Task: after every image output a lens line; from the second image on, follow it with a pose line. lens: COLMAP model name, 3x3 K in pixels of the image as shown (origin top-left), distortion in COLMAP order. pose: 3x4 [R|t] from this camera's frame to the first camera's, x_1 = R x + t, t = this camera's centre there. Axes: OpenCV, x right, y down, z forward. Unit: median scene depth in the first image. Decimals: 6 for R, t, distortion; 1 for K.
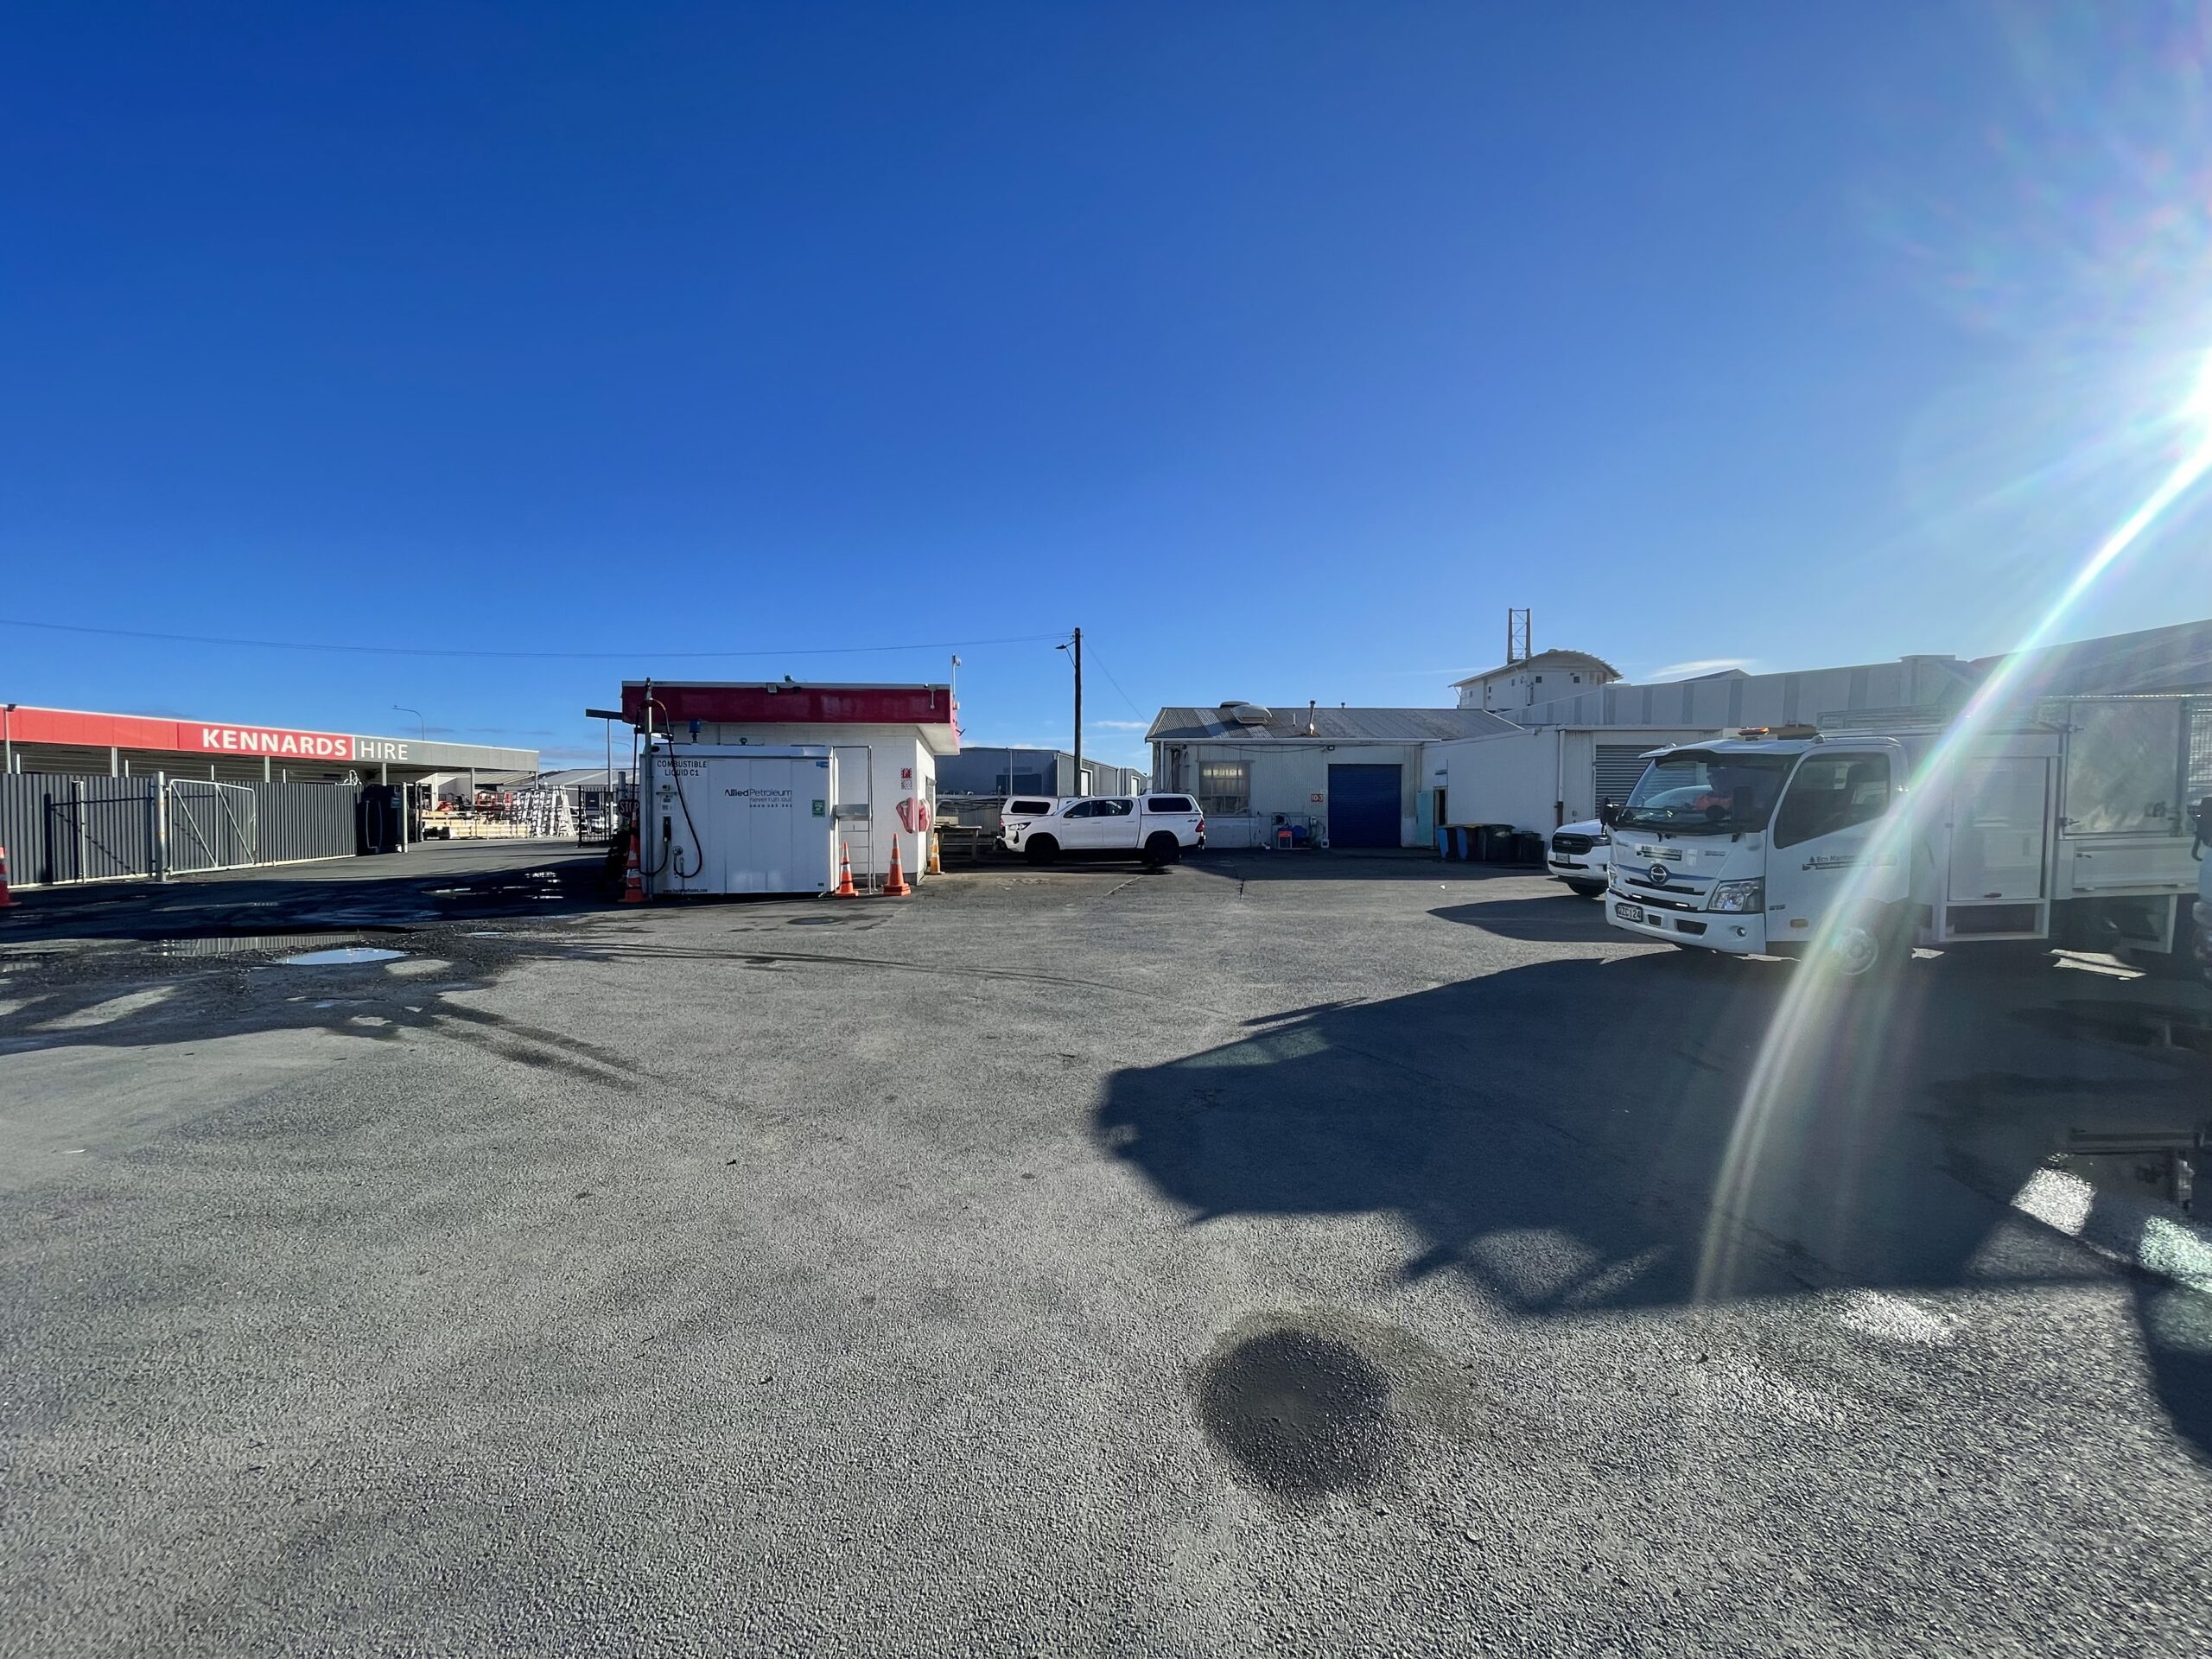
lens RADIAL K [[897.2, 0, 1106.0], [0, 897.2, 829.5], [0, 0, 1]] dist [-0.003299, -0.000487]
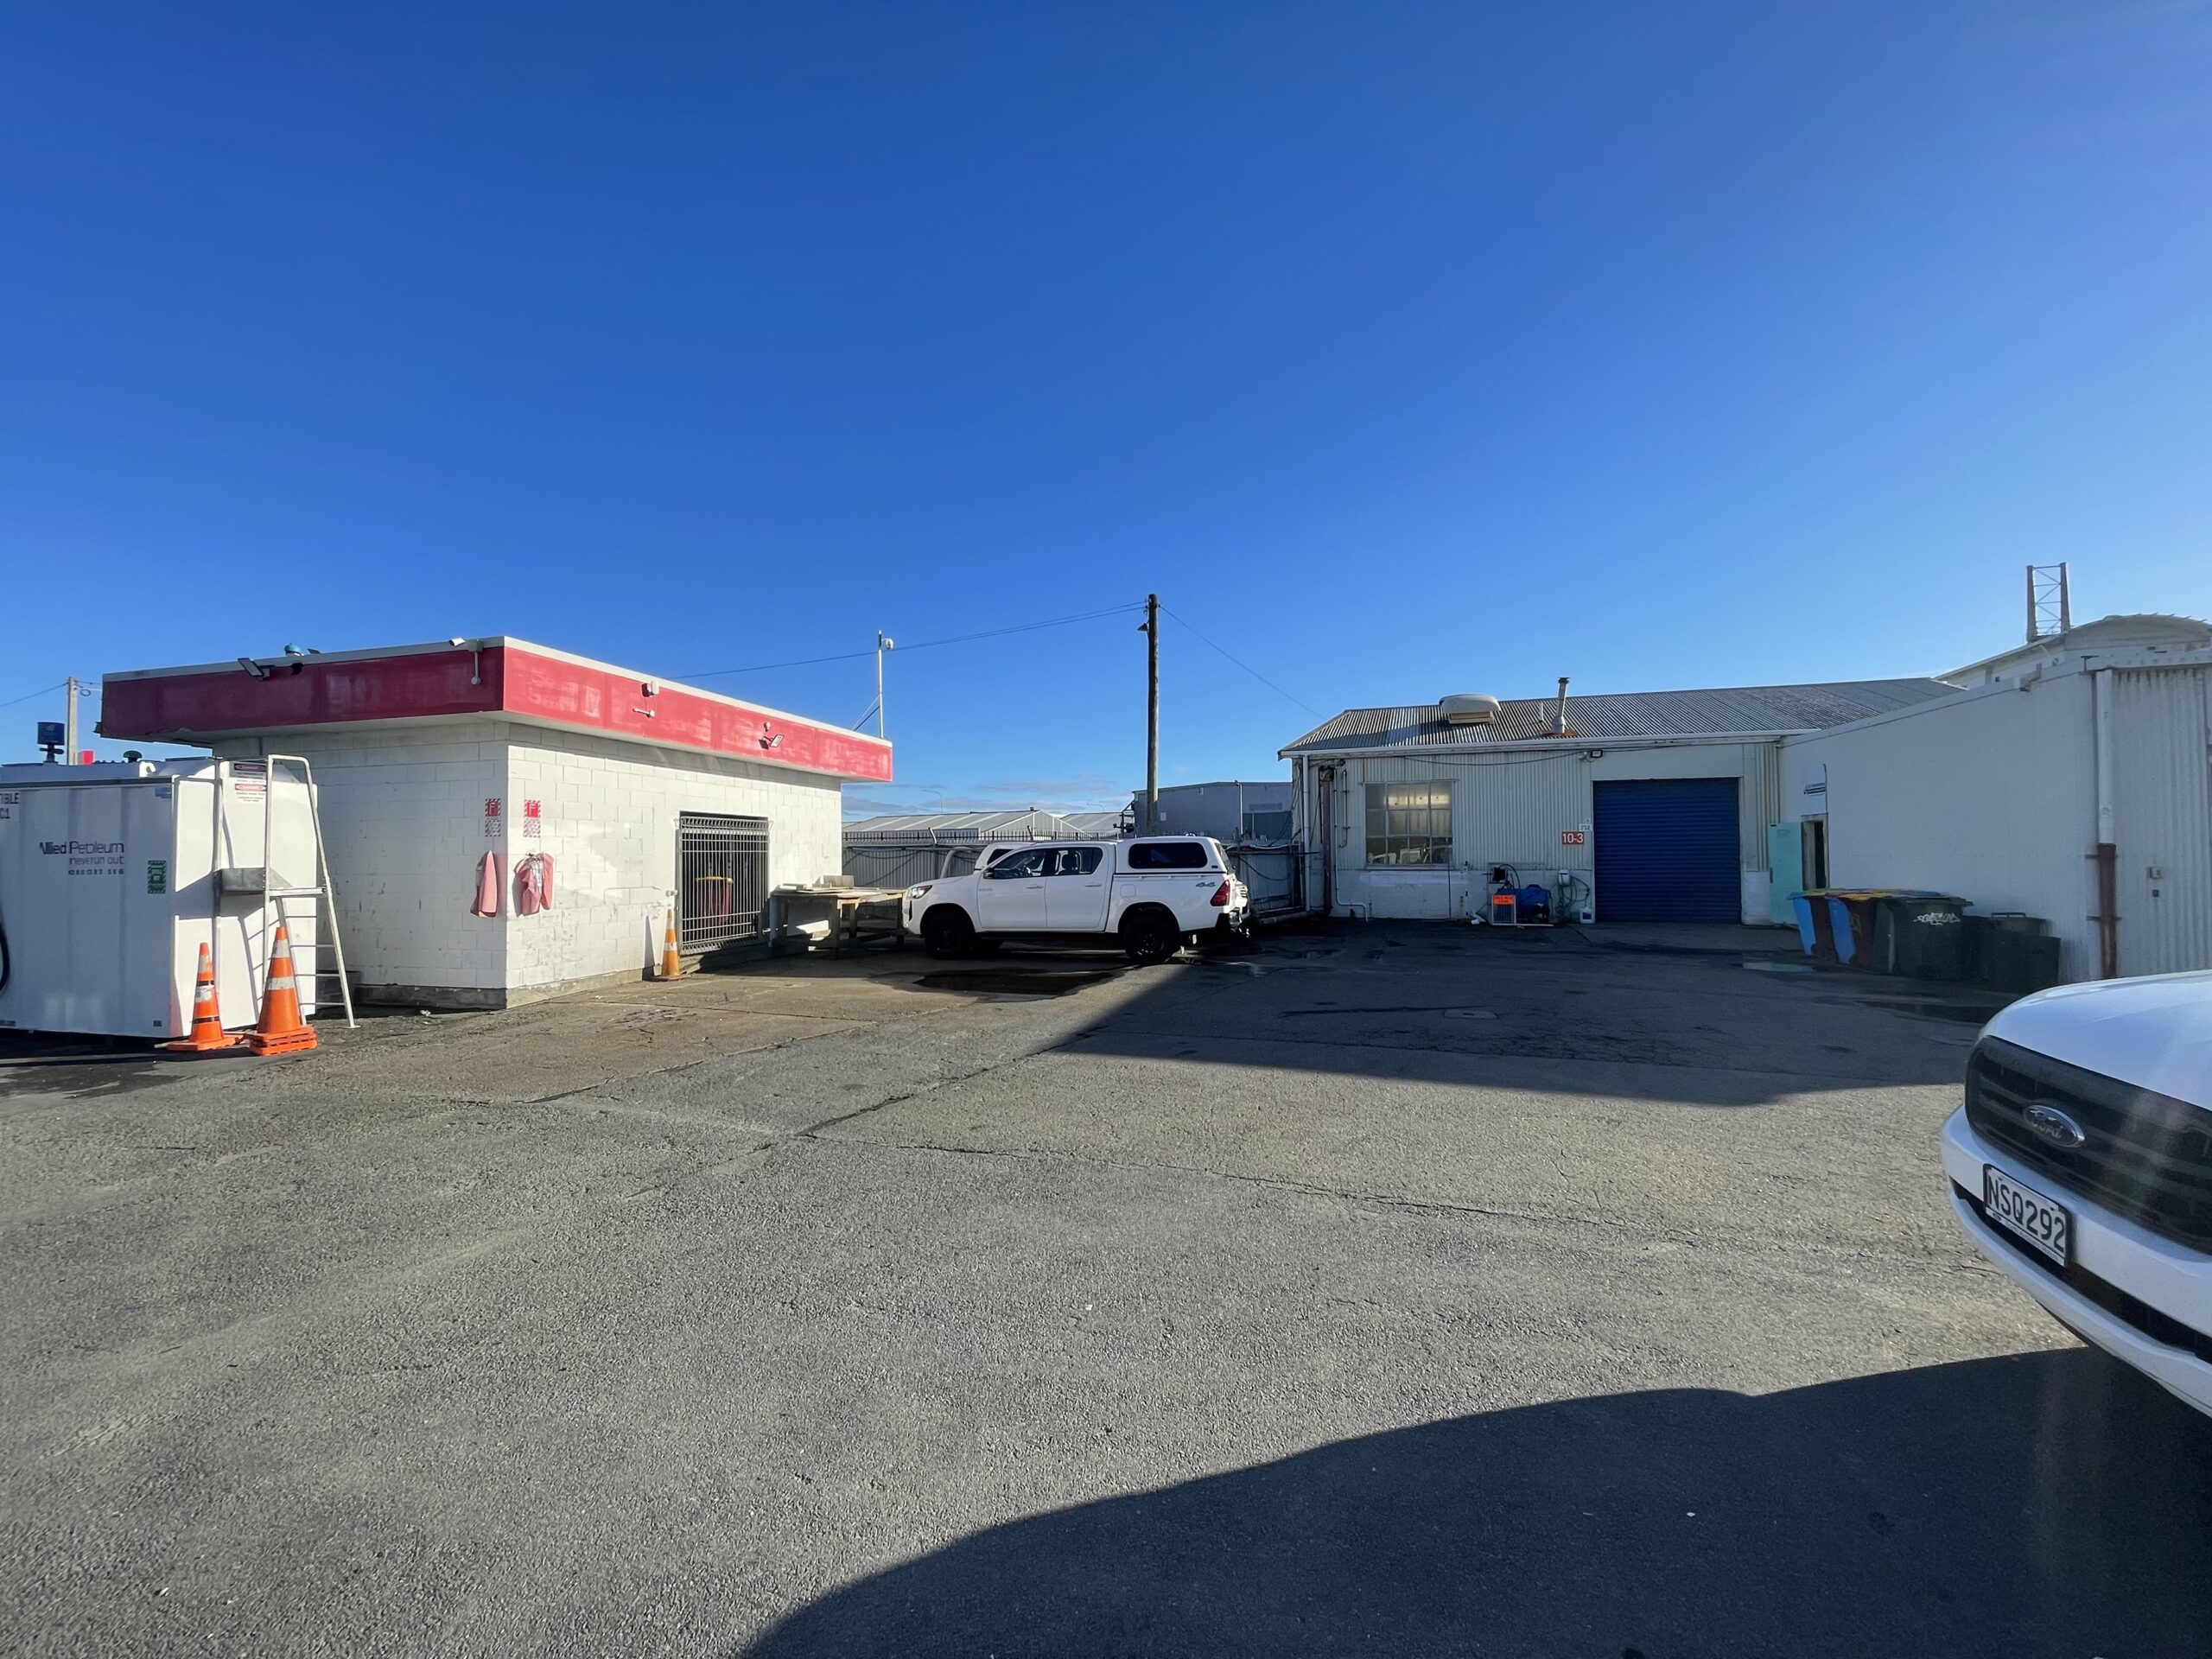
lens RADIAL K [[897.2, 0, 1106.0], [0, 897.2, 829.5], [0, 0, 1]] dist [-0.003299, -0.000487]
pose [[0.924660, -0.014313, -0.380525, 0.186516], [-0.003034, 0.998985, -0.044949, -0.014155], [0.380782, 0.042717, 0.923678, 0.349664]]
